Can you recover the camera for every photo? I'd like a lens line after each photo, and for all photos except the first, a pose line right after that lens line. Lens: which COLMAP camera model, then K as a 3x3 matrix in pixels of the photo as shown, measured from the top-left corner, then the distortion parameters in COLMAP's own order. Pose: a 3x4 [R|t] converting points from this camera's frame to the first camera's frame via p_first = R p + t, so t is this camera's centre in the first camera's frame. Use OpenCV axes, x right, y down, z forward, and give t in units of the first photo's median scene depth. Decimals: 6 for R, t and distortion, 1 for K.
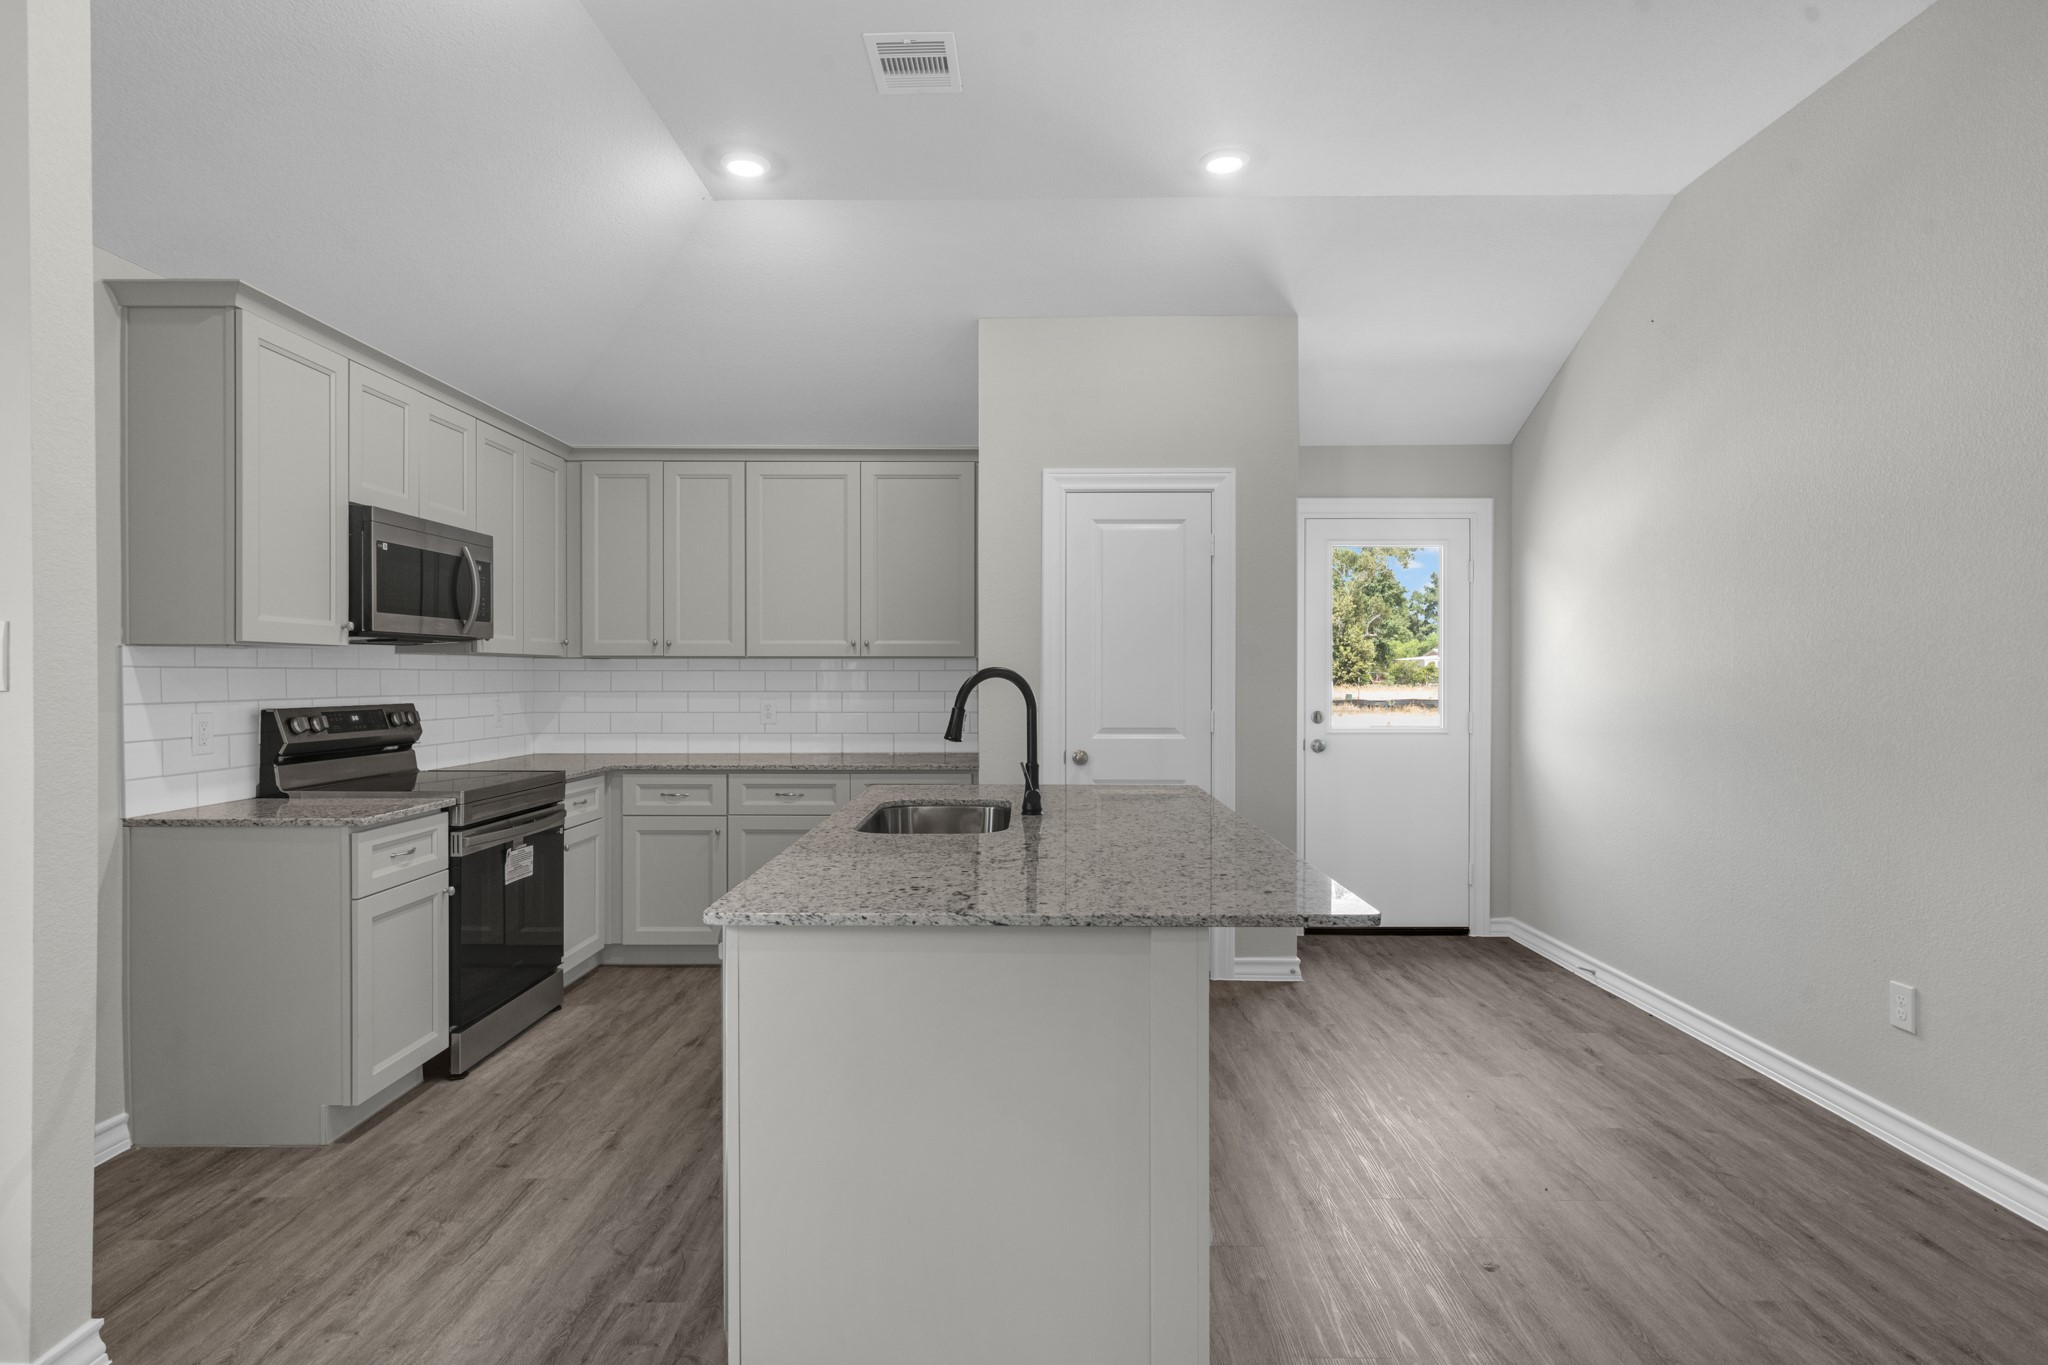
lens RADIAL K [[1056.5, 0, 1023.6], [0, 1056.5, 688.7], [0, 0, 1]] dist [0.013067, -0.006916]
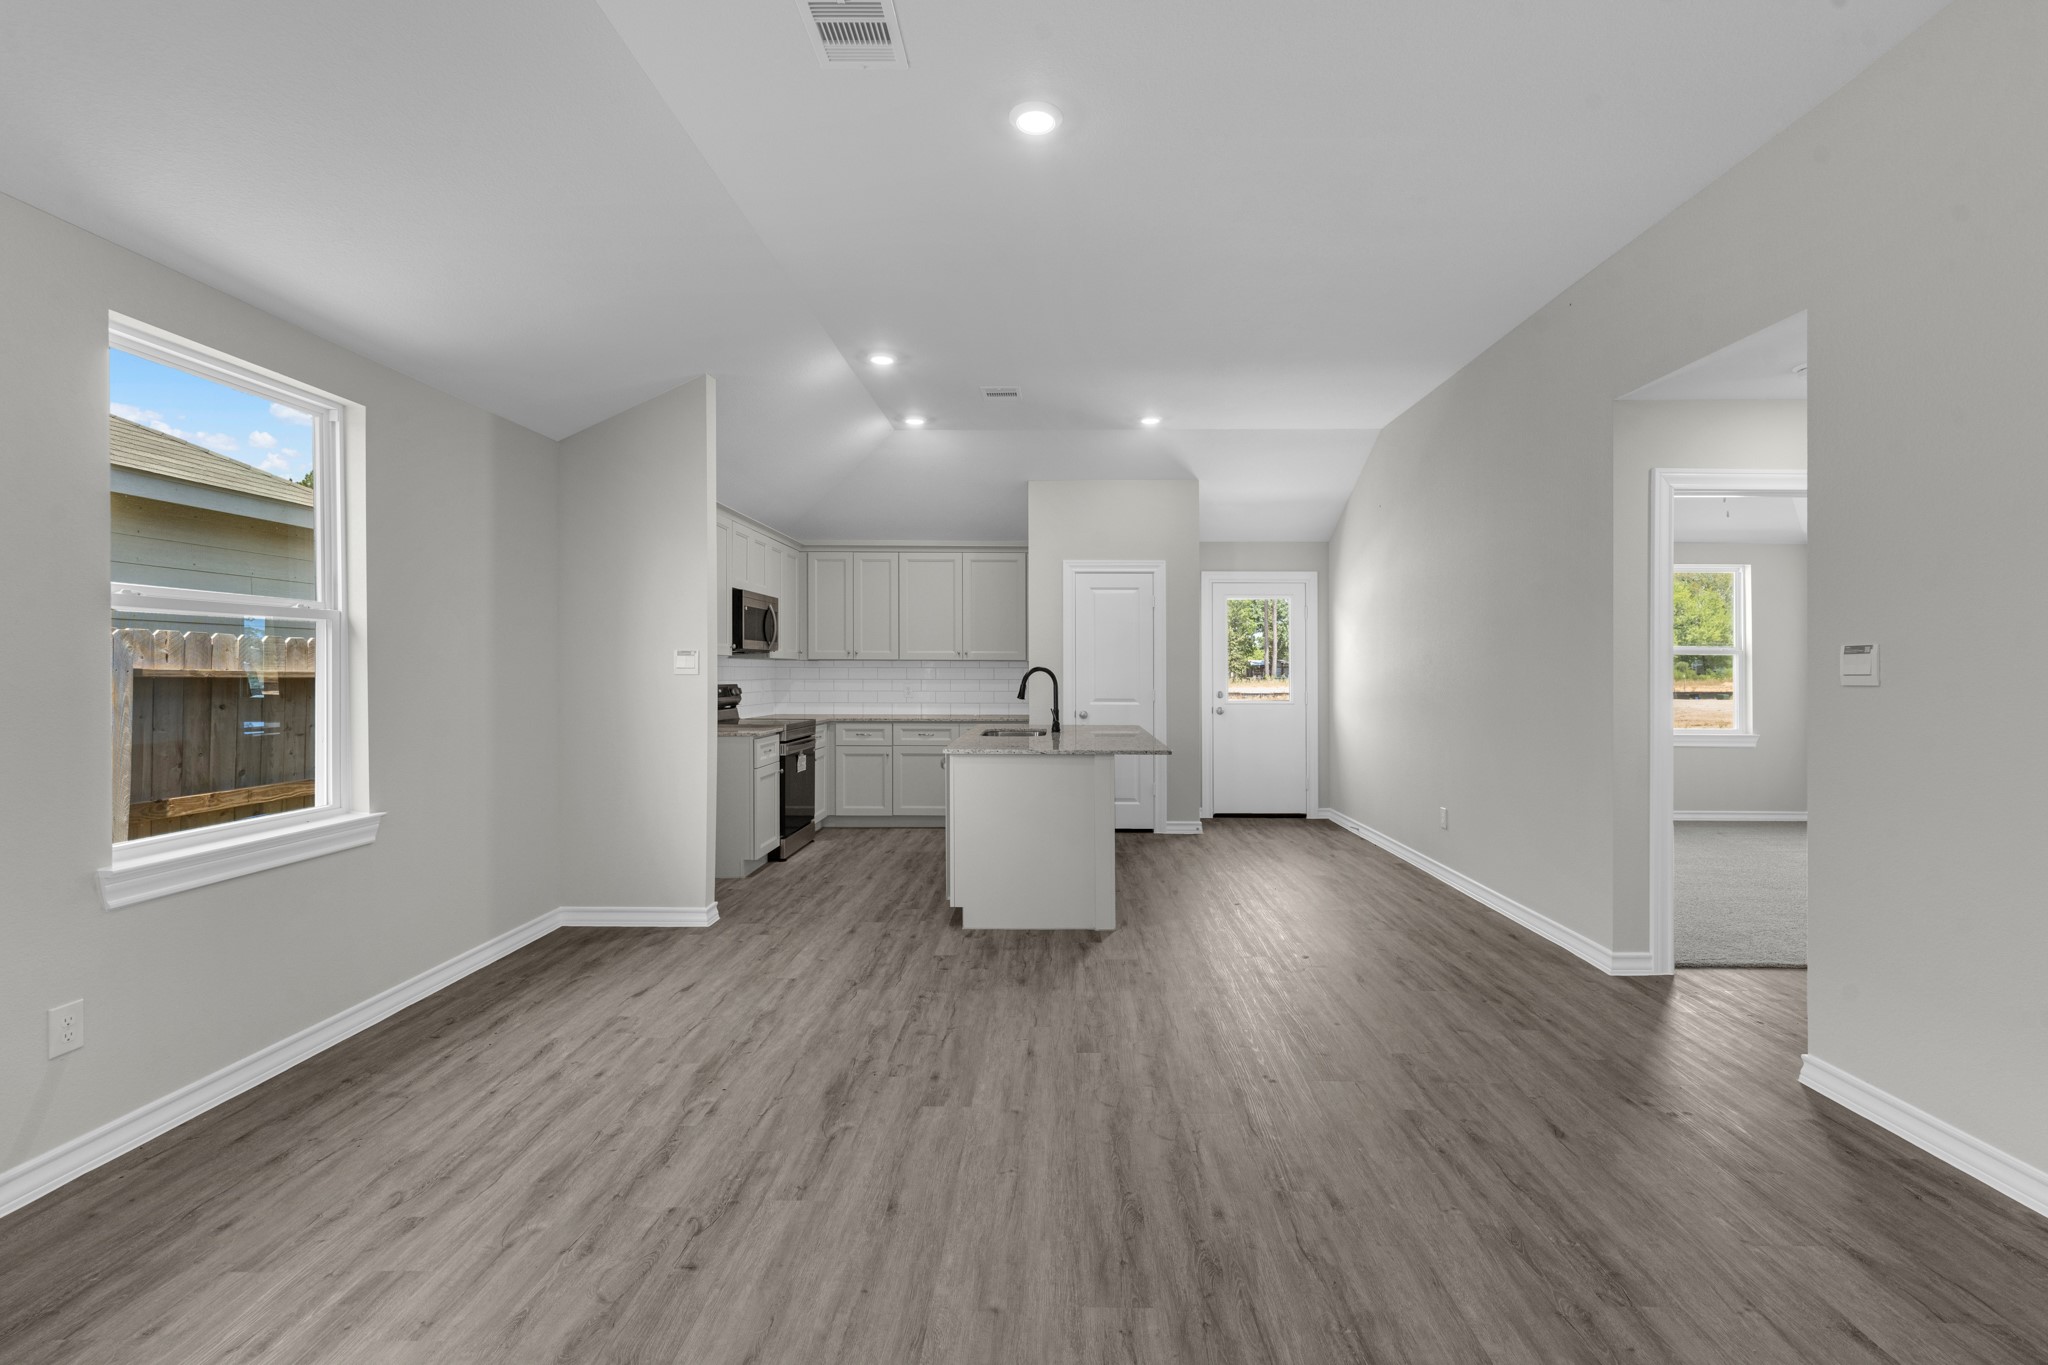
lens RADIAL K [[917.1, 0, 1051.6], [0, 917.1, 668.5], [0, 0, 1]] dist [0.022970, -0.001882]
pose [[0.999995, 0.001422, -0.002656, 0.003022], [-0.001467, 0.999853, -0.017111, 0.012926], [0.002631, 0.017115, 0.999850, -0.677662]]
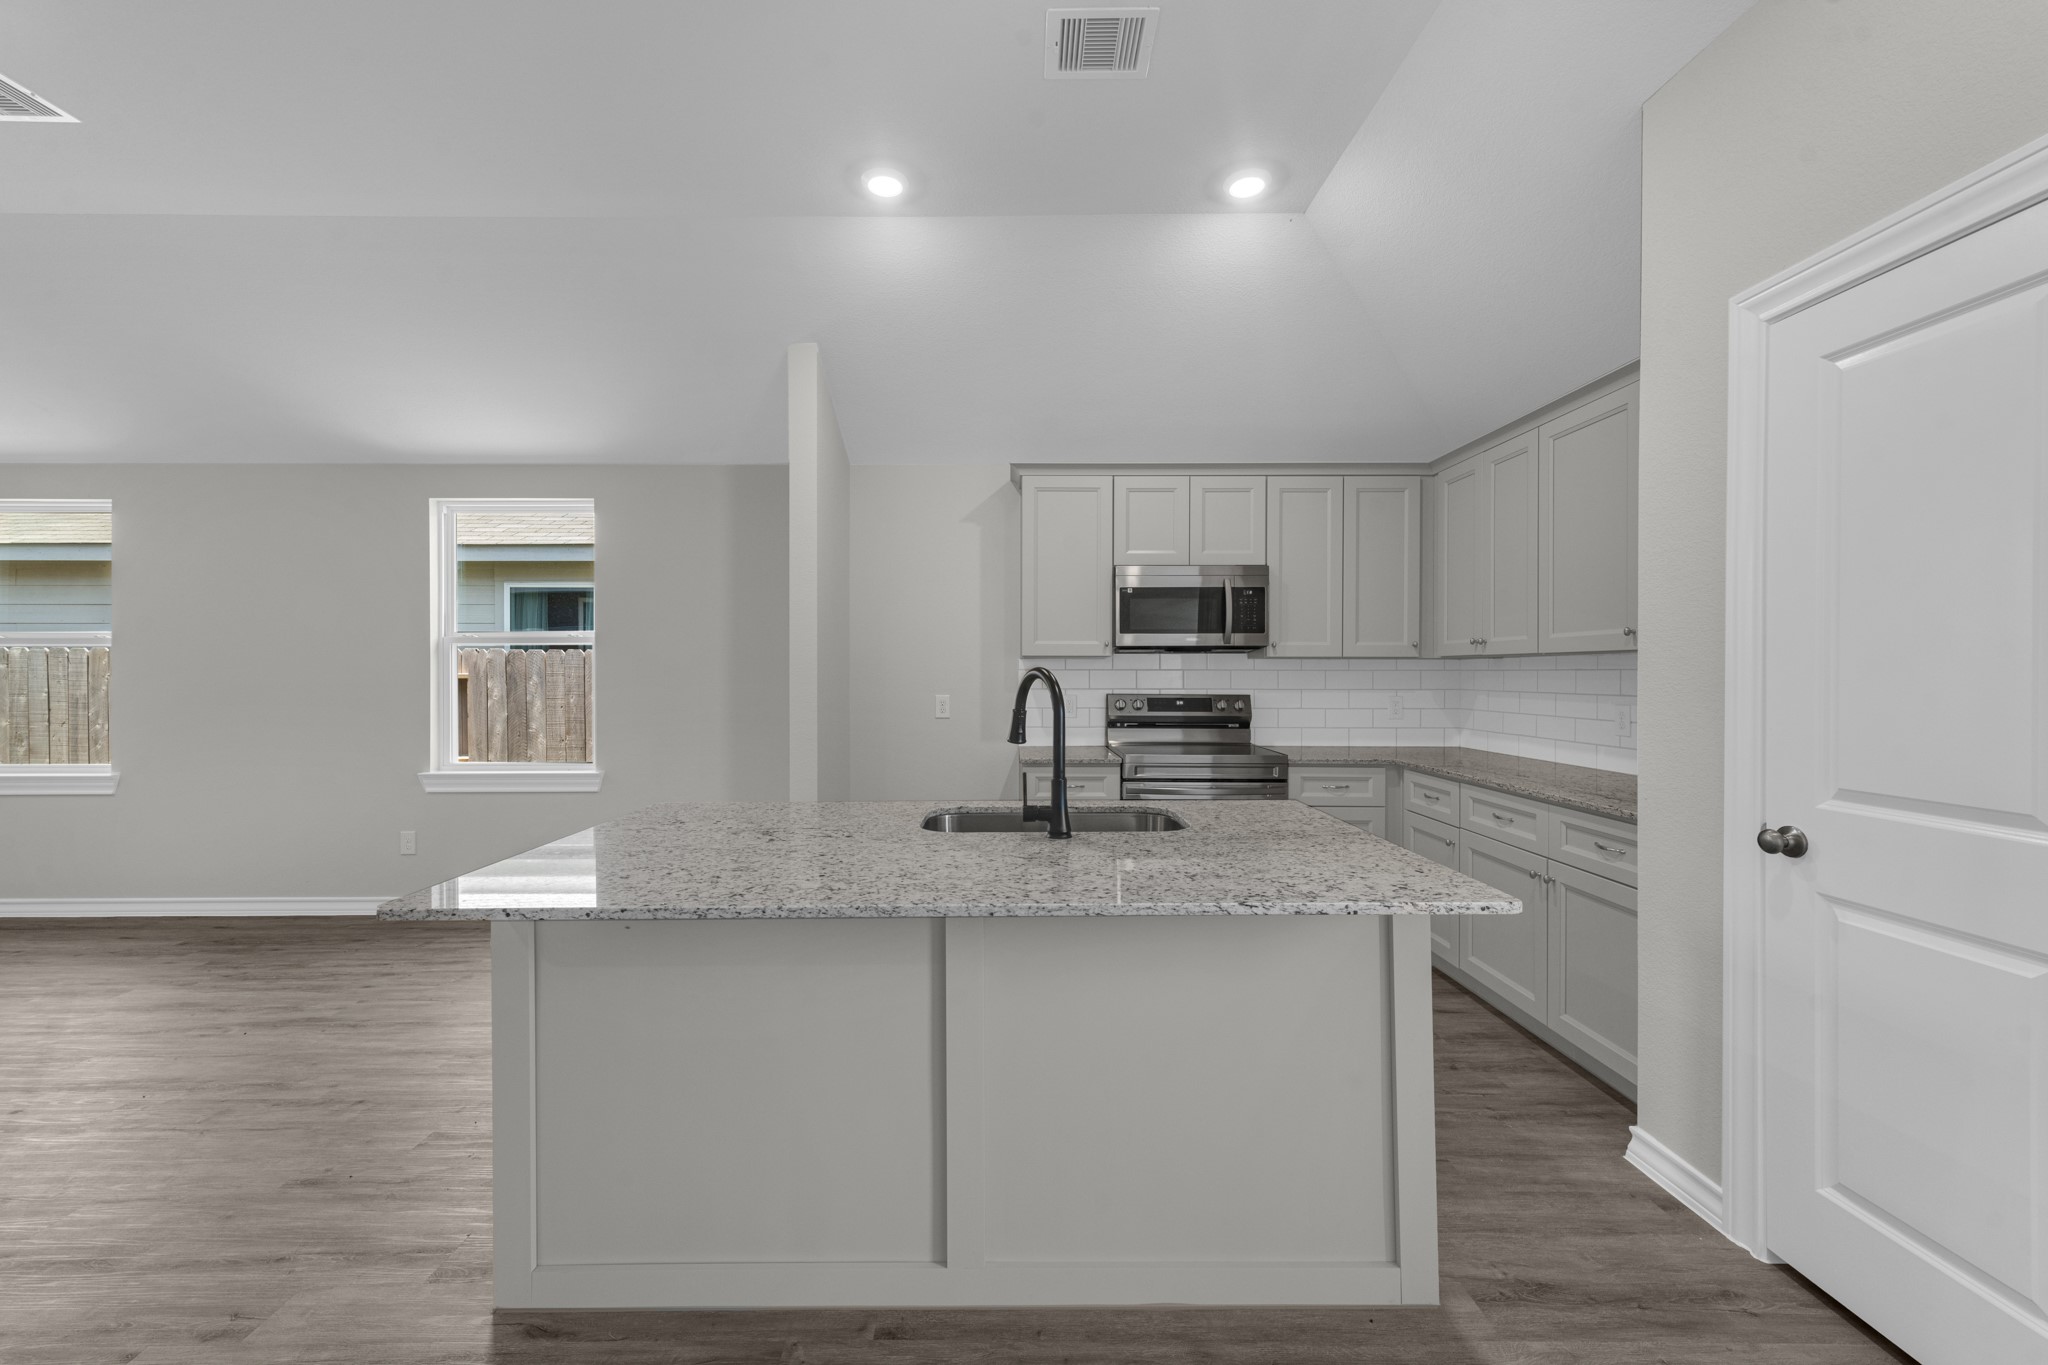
lens RADIAL K [[828.5, 0, 1011.4], [0, 828.5, 675.0], [0, 0, 1]] dist [0.004921, 0.001189]
pose [[0.001951, 0.002104, -0.999996, 0.489935], [-0.014471, 0.999893, 0.002076, -0.009686], [0.999893, 0.014467, 0.001981, 0.685459]]
